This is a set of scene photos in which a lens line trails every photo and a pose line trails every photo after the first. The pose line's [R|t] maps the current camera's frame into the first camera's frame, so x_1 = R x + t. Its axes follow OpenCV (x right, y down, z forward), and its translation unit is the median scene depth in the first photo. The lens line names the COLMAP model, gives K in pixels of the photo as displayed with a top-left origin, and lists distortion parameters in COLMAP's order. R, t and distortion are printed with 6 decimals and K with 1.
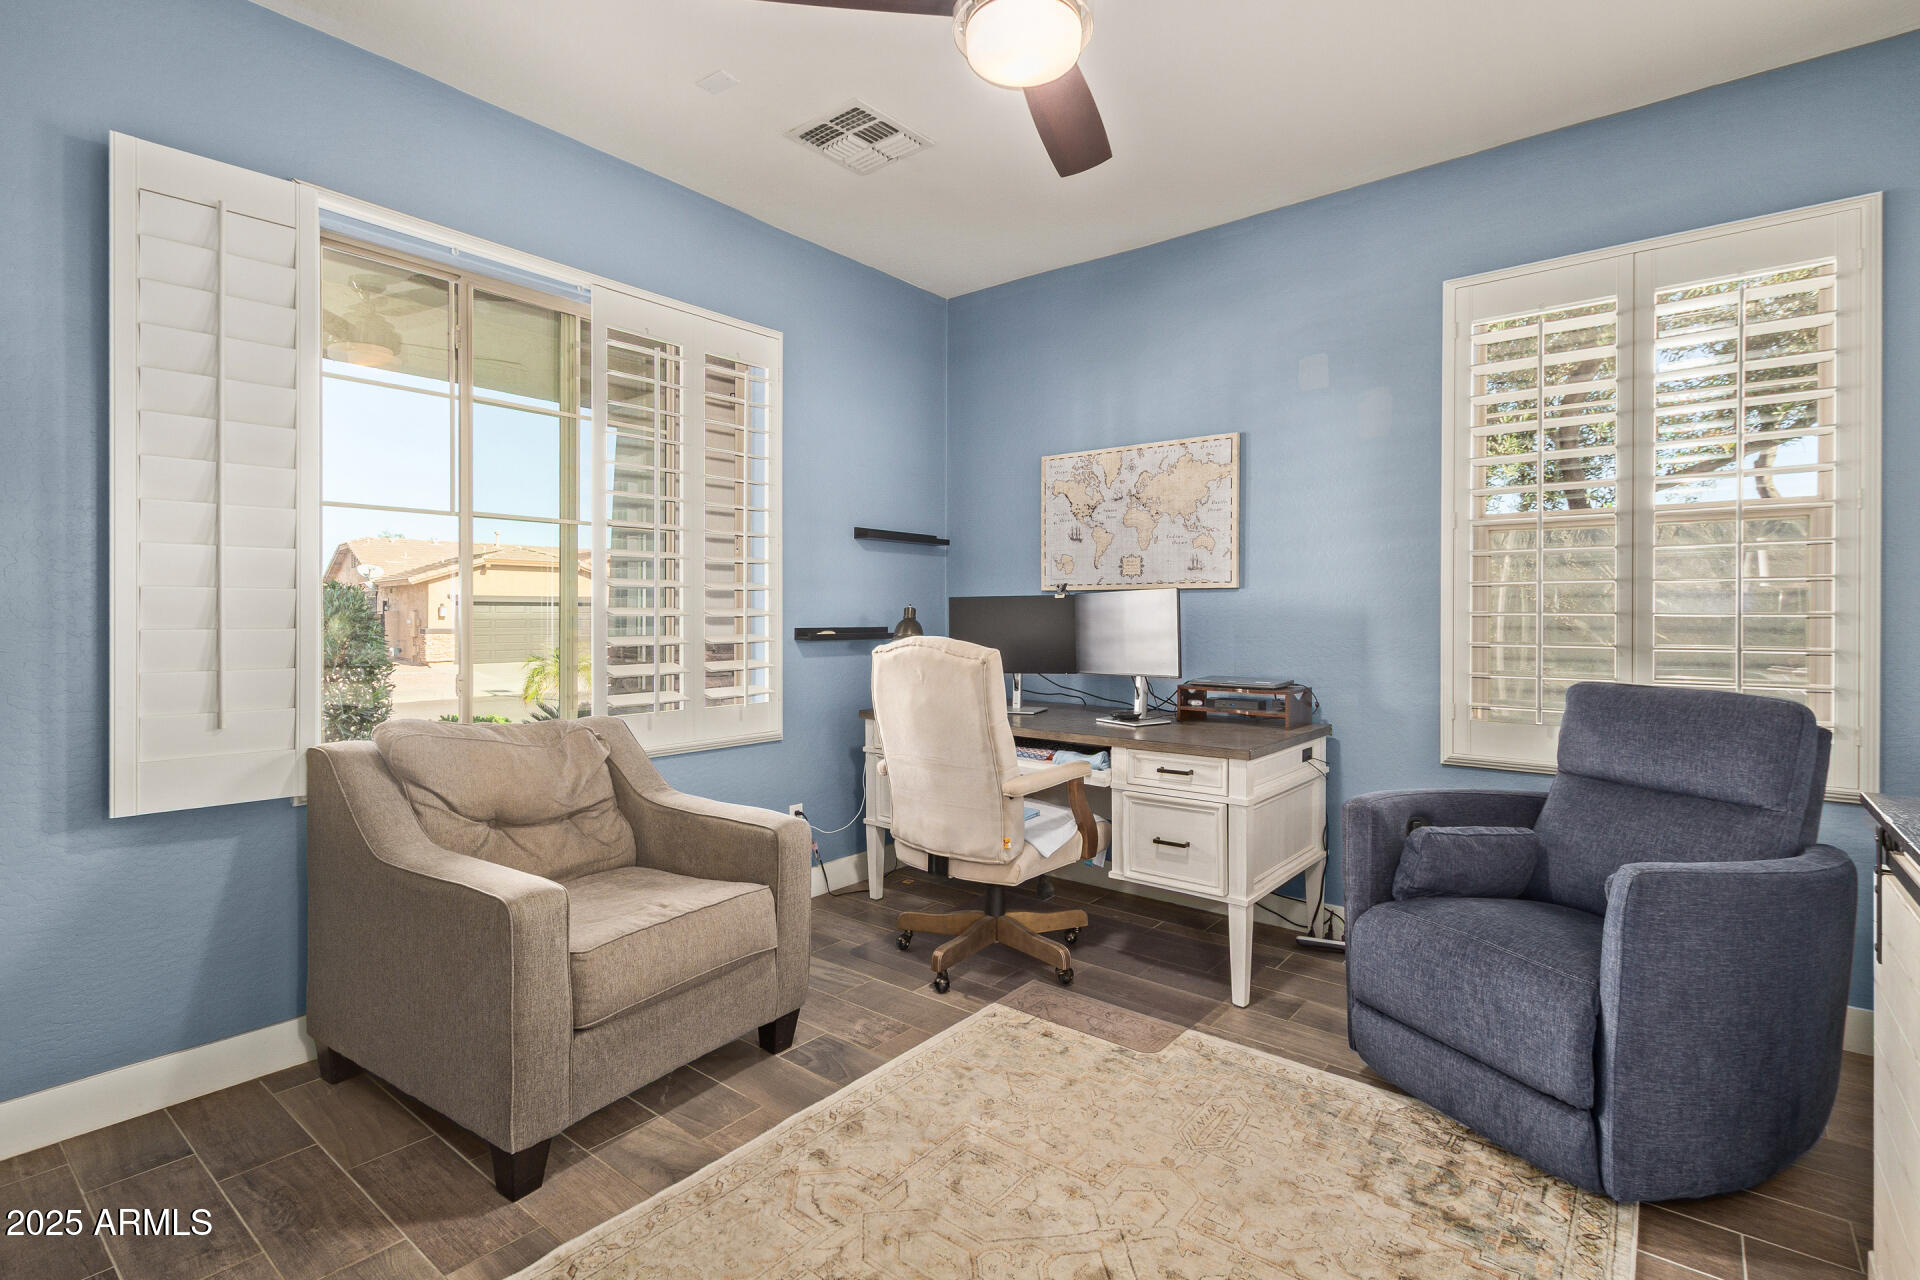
lens RADIAL K [[892.4, 0, 962.4], [0, 892.4, 626.1], [0, 0, 1]] dist [0.009999, -0.000103]
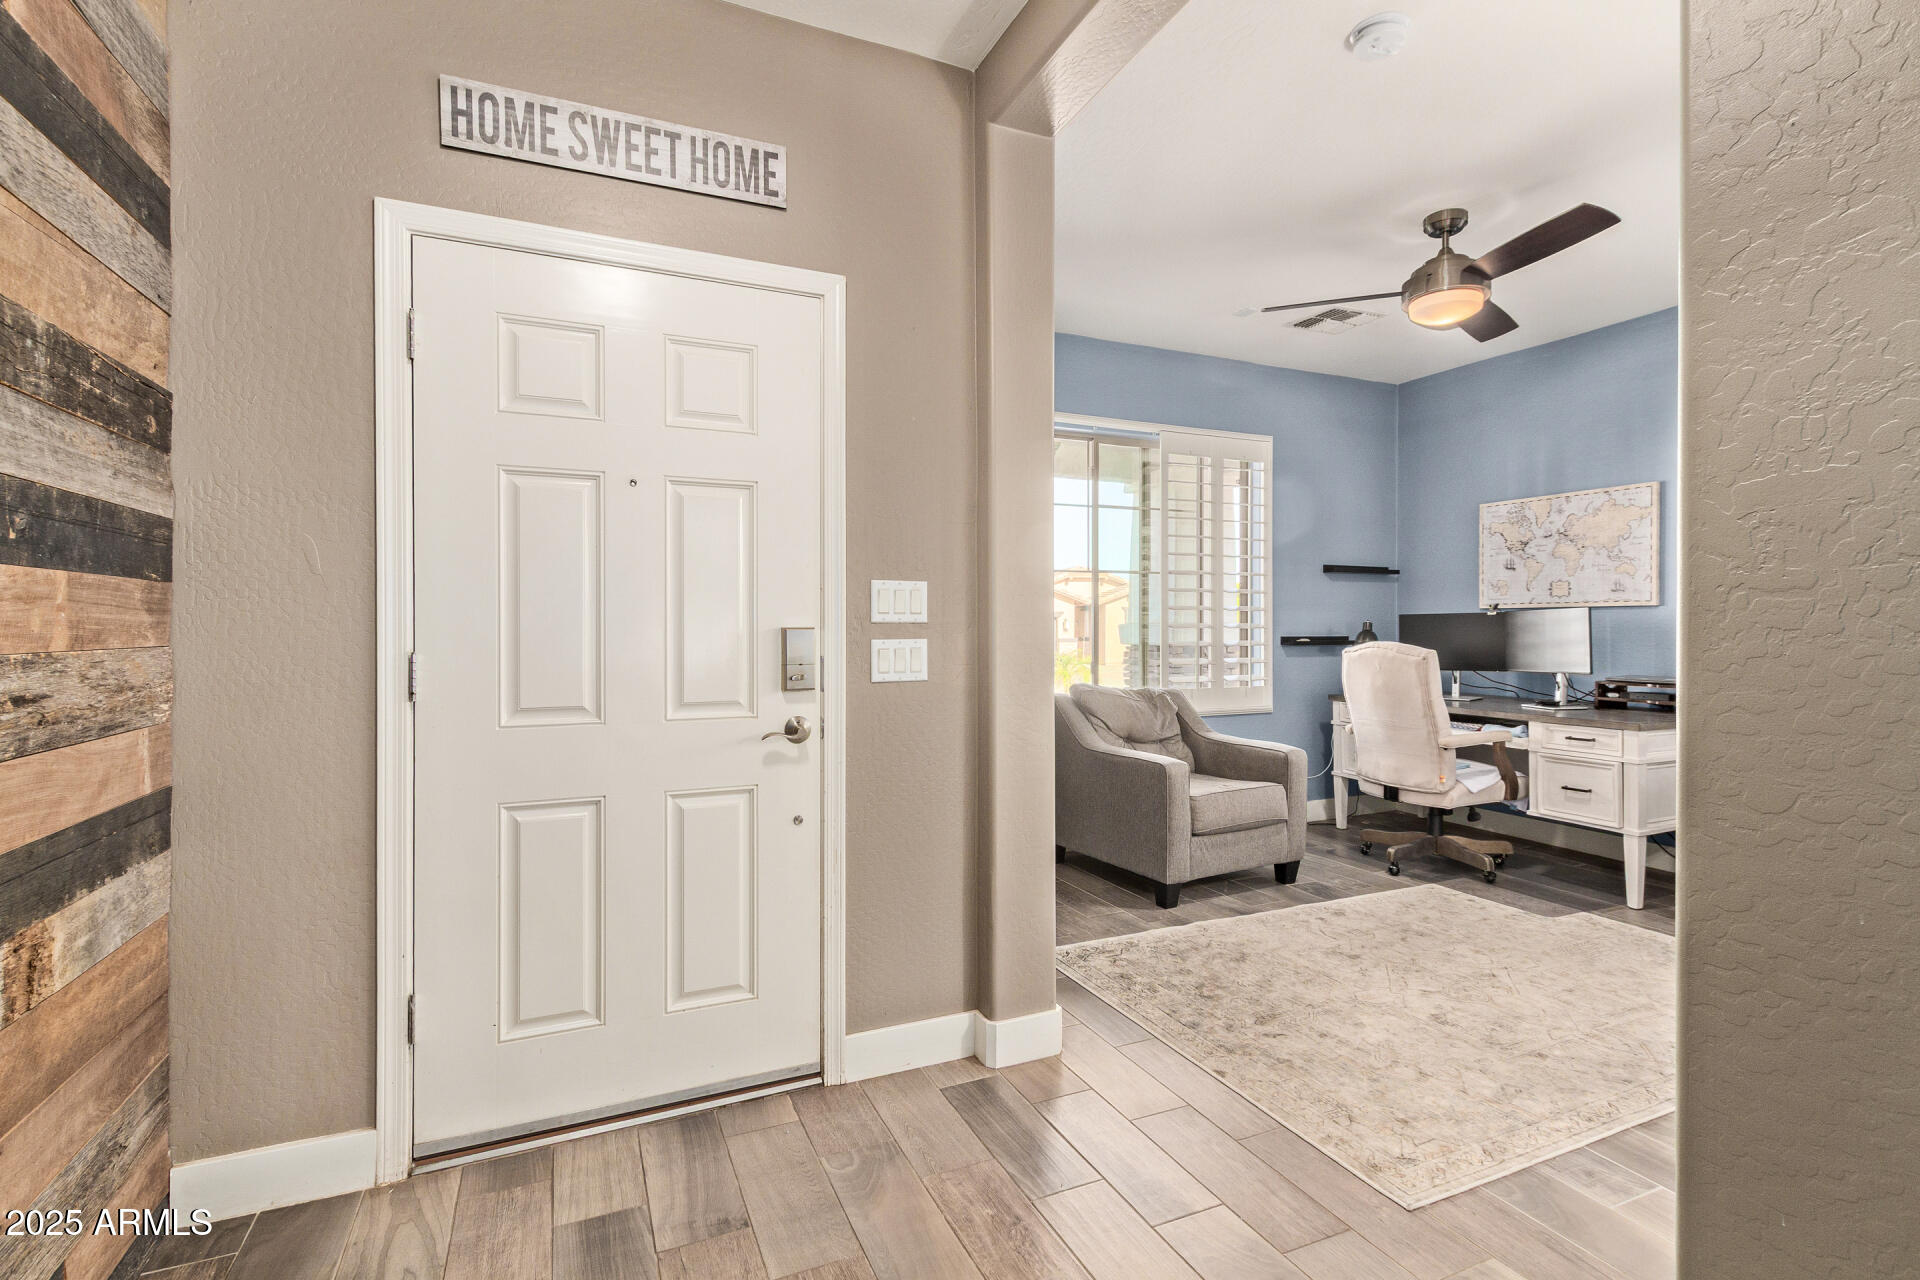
lens RADIAL K [[892.4, 0, 952.6], [0, 892.4, 632.3], [0, 0, 1]] dist [0.009999, -0.000103]
pose [[0.887874, 0.000049, -0.460087, 0.010568], [-0.002257, 0.999988, -0.004250, 0.002975], [0.460082, 0.004812, 0.887863, -0.676975]]
